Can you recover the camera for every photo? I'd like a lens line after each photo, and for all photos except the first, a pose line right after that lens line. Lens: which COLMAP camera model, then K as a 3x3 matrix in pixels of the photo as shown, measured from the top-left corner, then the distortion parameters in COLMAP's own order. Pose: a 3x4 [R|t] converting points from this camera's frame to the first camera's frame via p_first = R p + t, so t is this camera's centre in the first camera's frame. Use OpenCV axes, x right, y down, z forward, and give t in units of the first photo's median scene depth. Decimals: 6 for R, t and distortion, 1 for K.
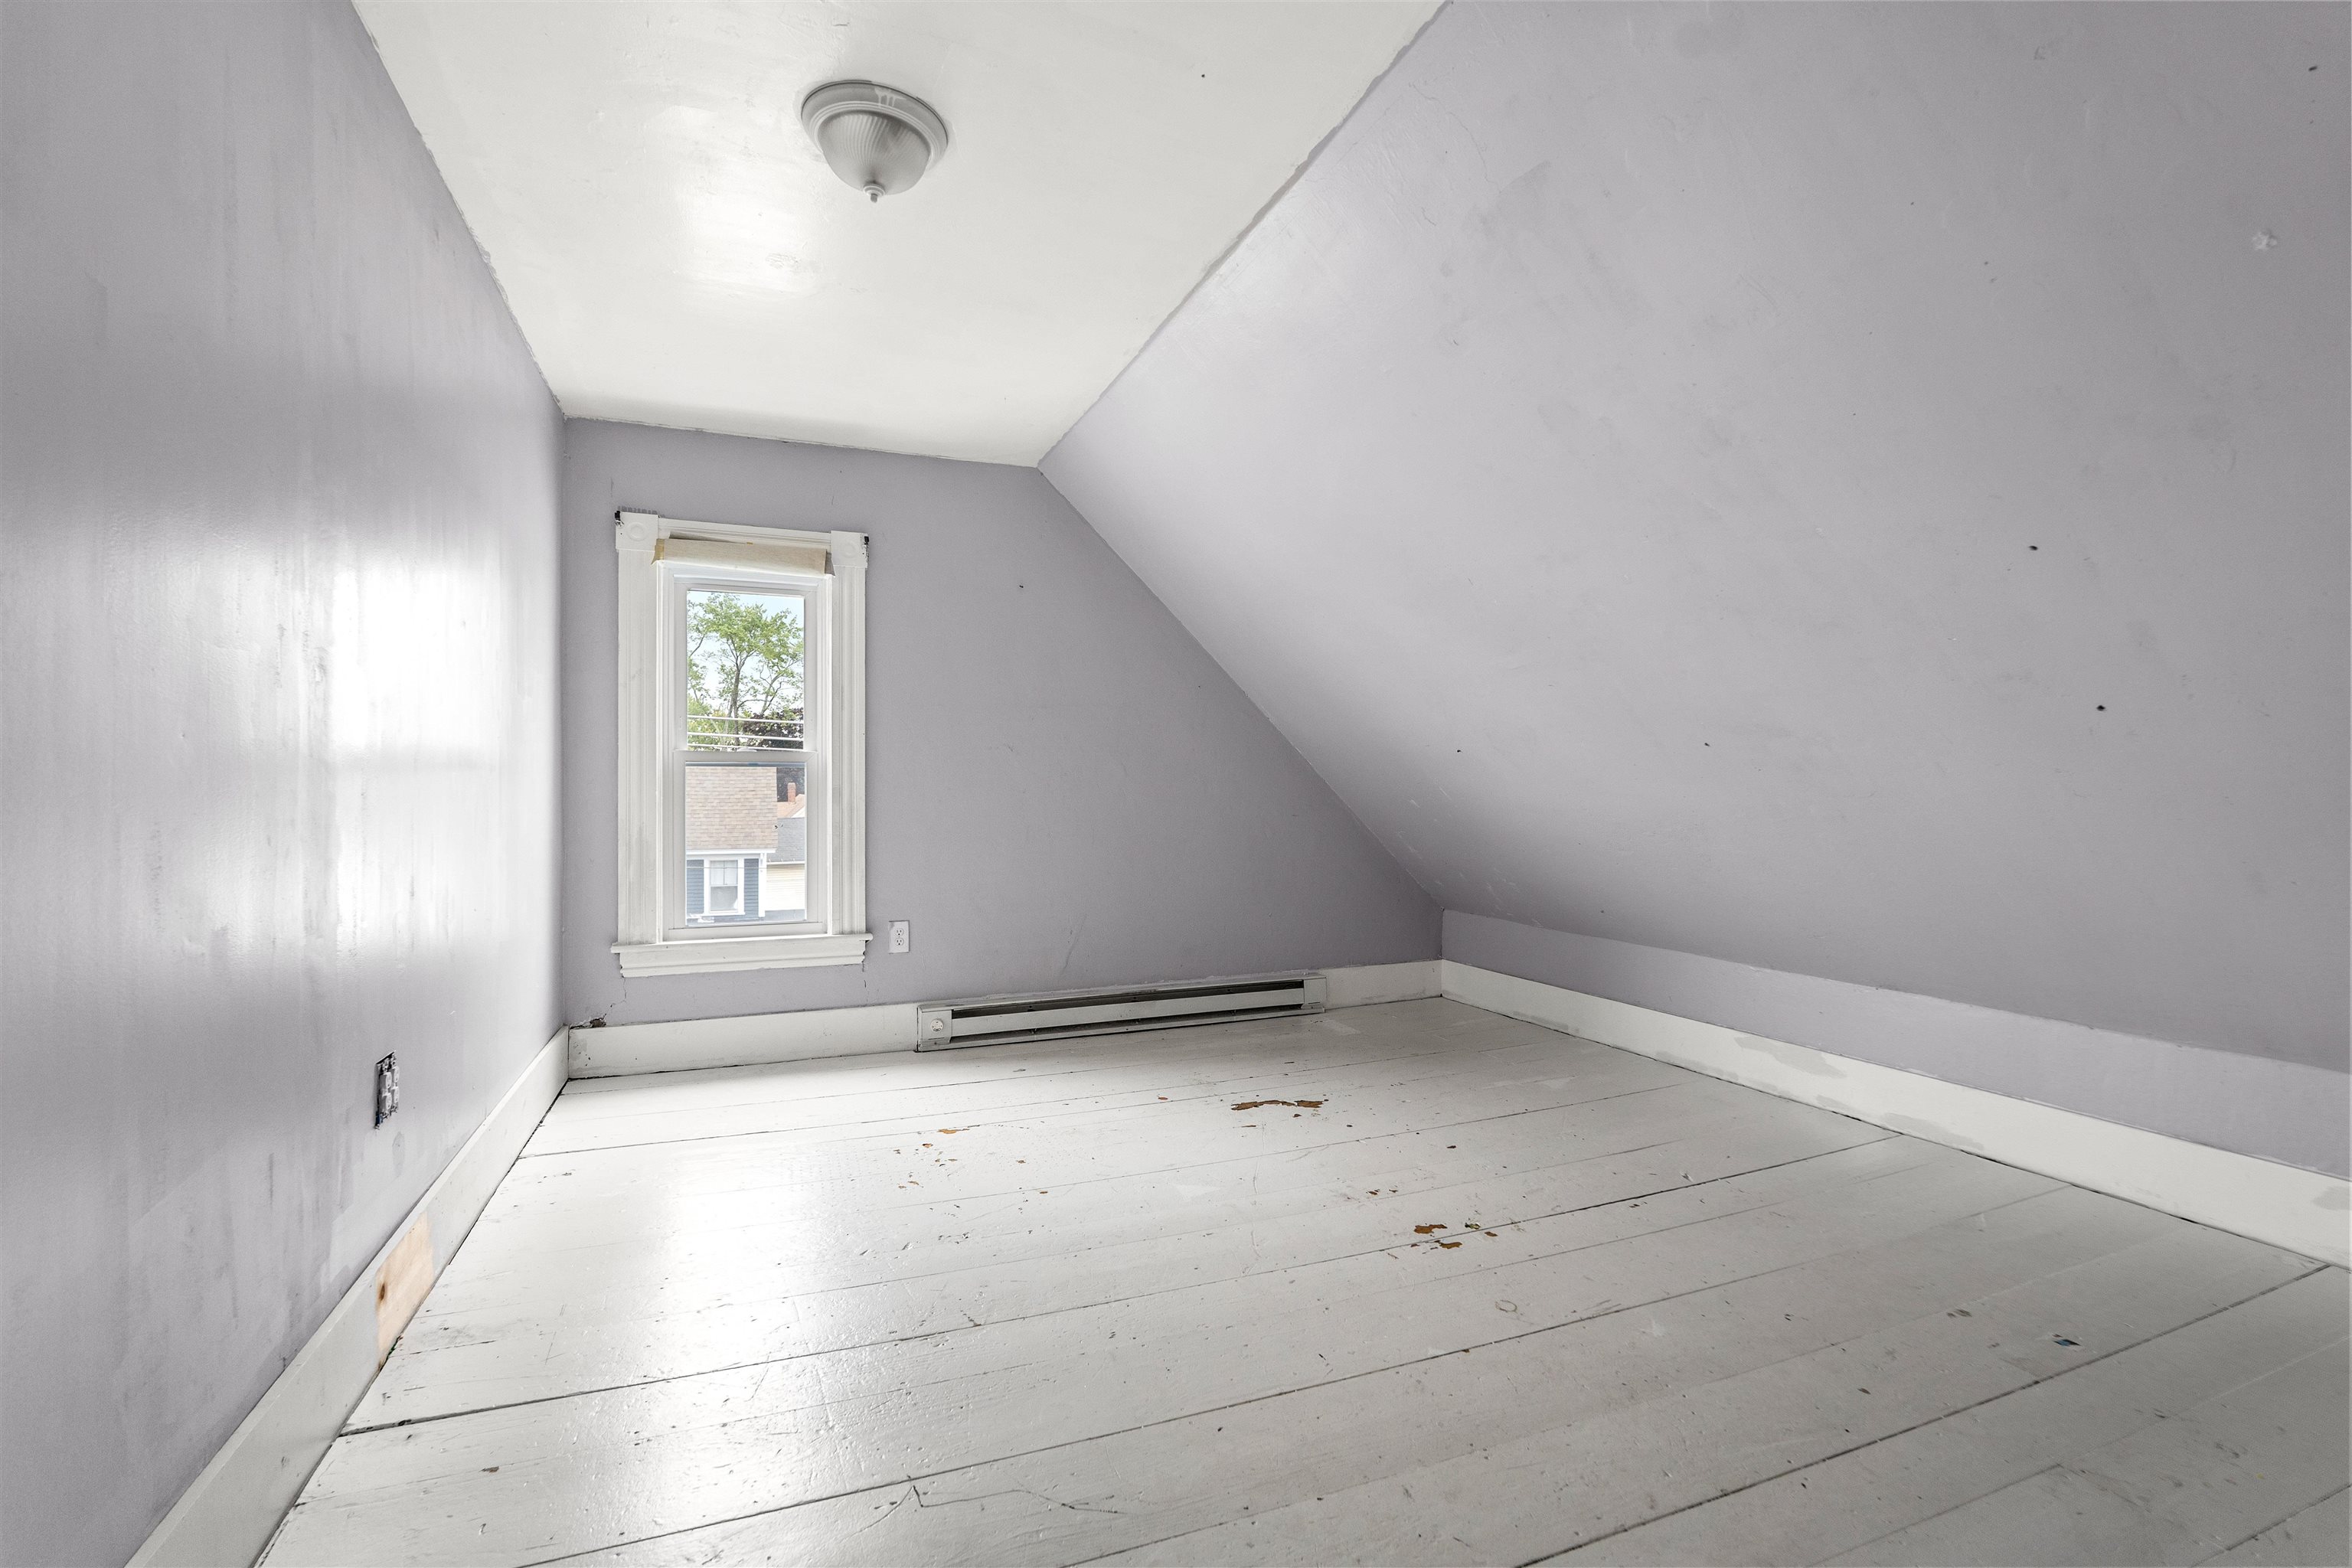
lens RADIAL K [[1058.4, 0, 1177.6], [0, 1058.4, 782.9], [0, 0, 1]] dist [0.001321, 0.000758]
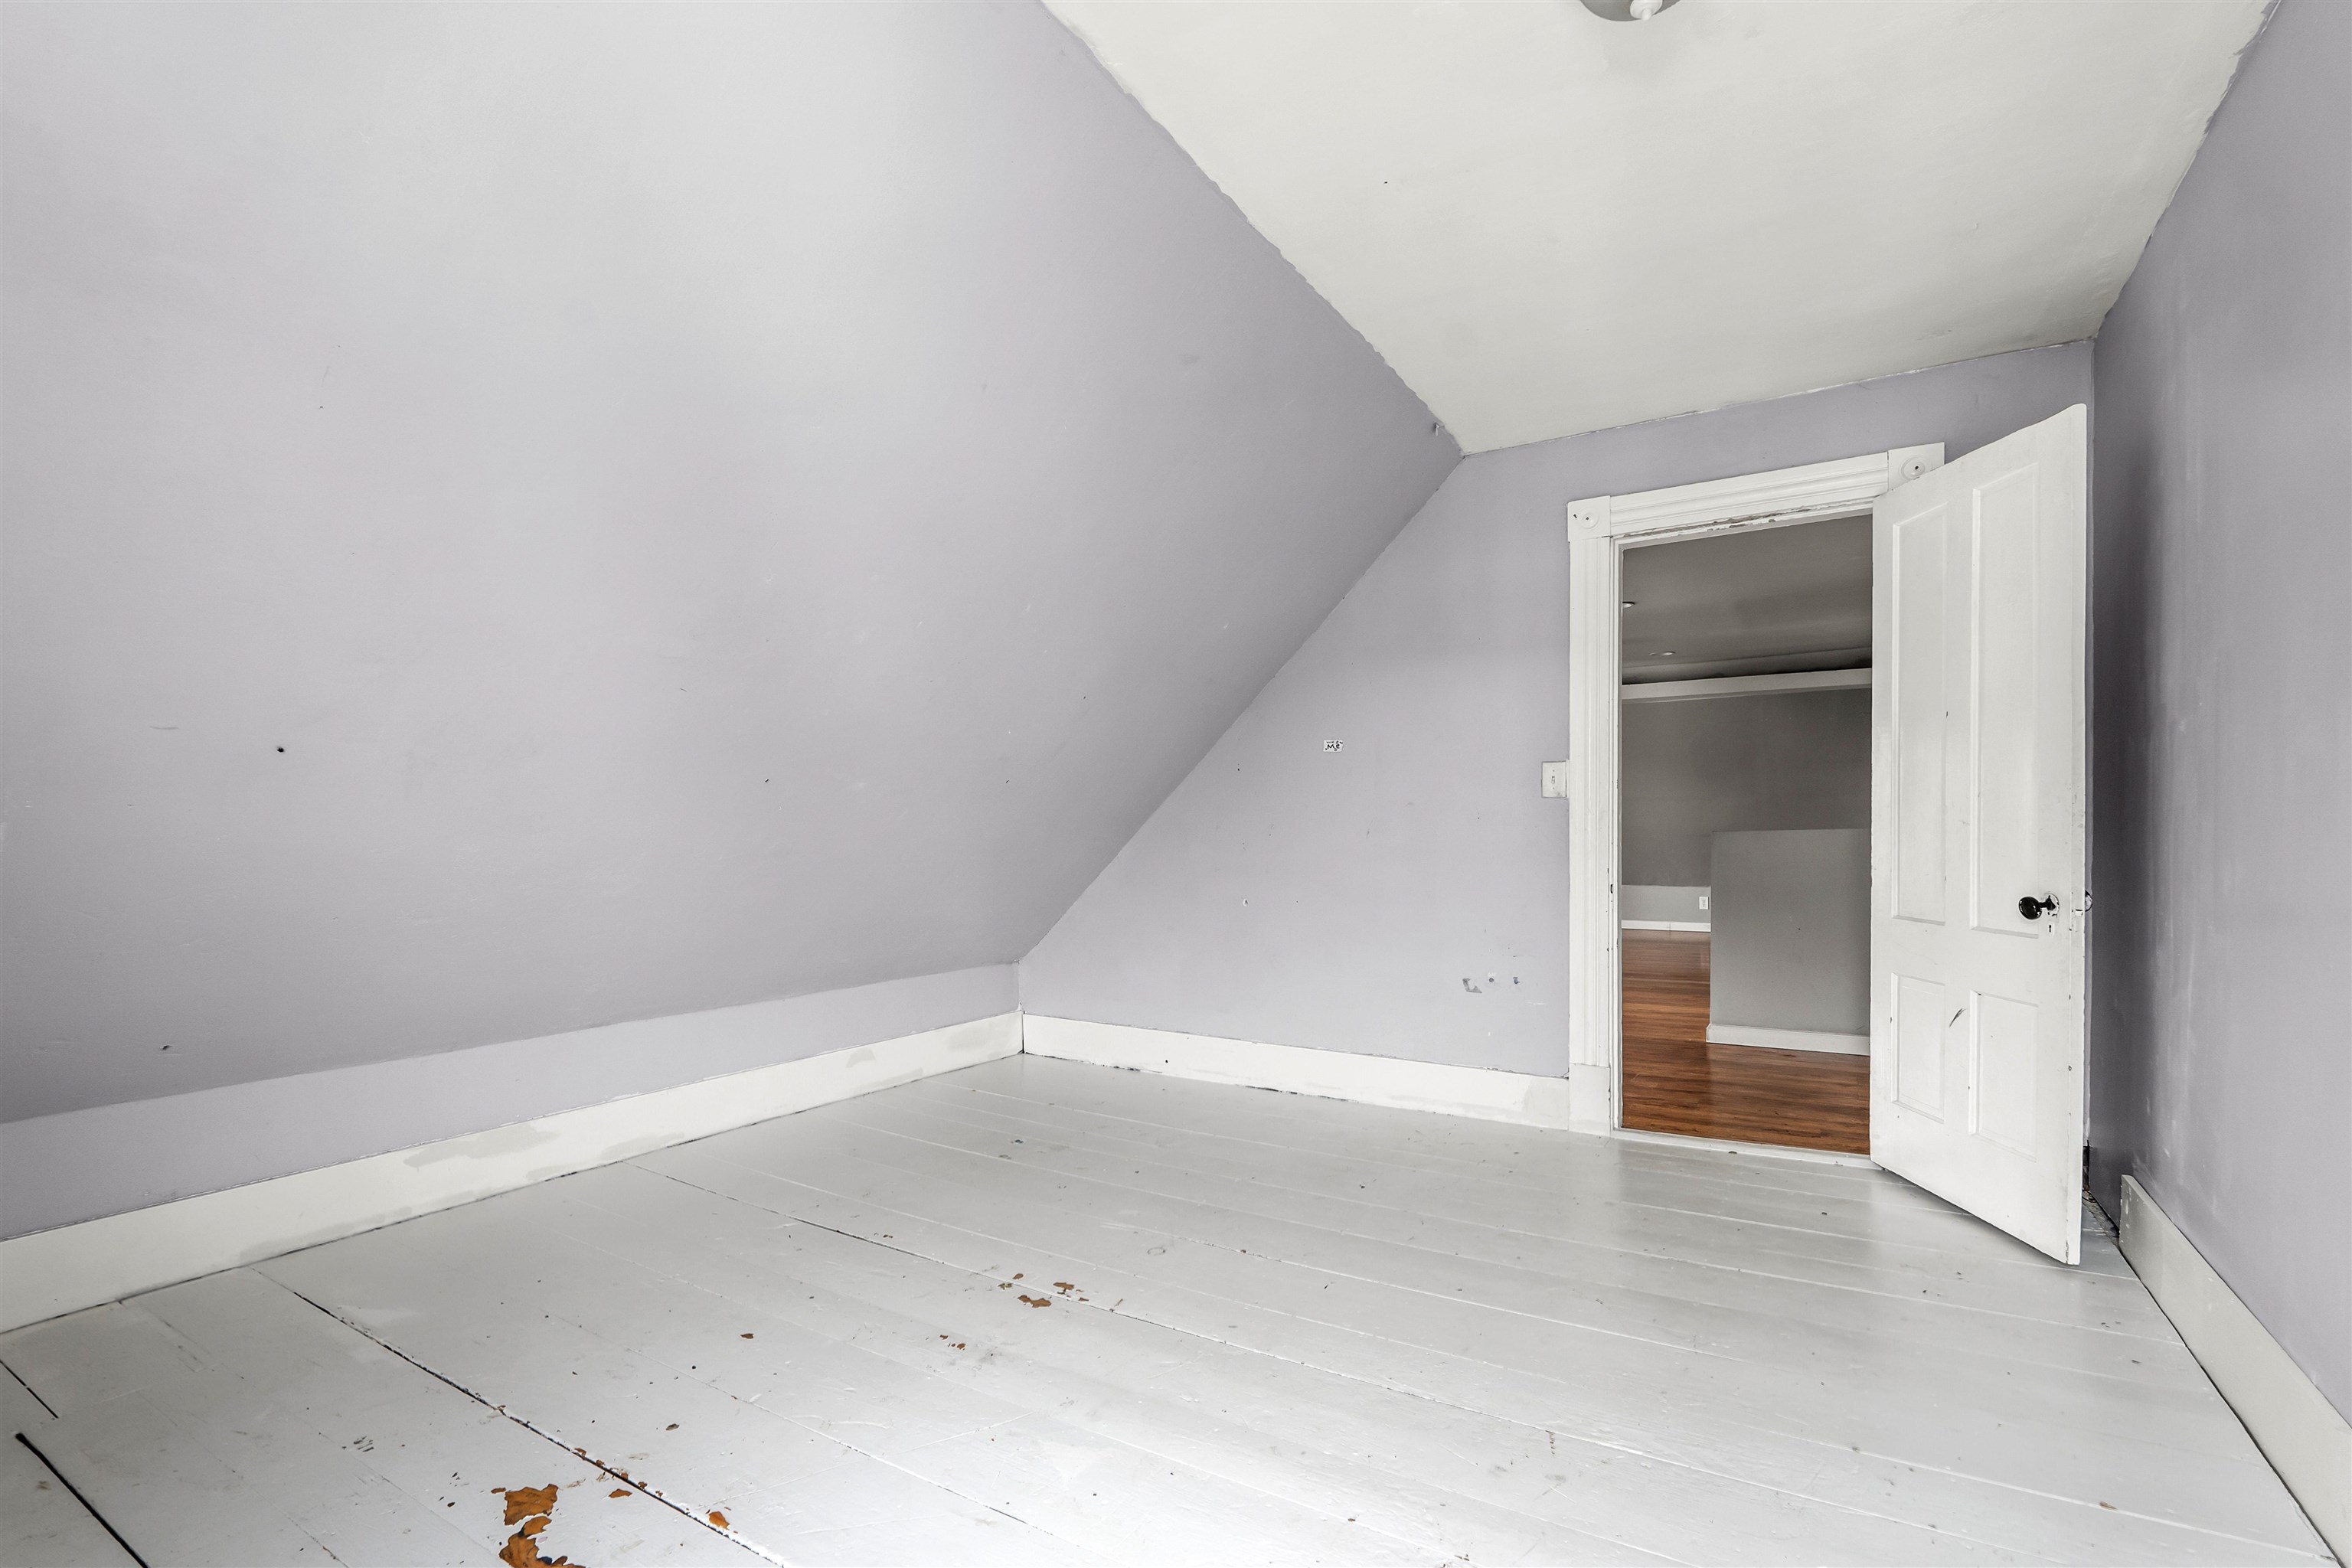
lens RADIAL K [[1058.4, 0, 1173.6], [0, 1058.4, 782.5], [0, 0, 1]] dist [0.001321, 0.000758]
pose [[-0.589509, 0.037695, 0.806881, -0.485582], [0.000360, 0.998923, -0.046404, 0.010382], [-0.807761, -0.027065, -0.588888, 1.190412]]
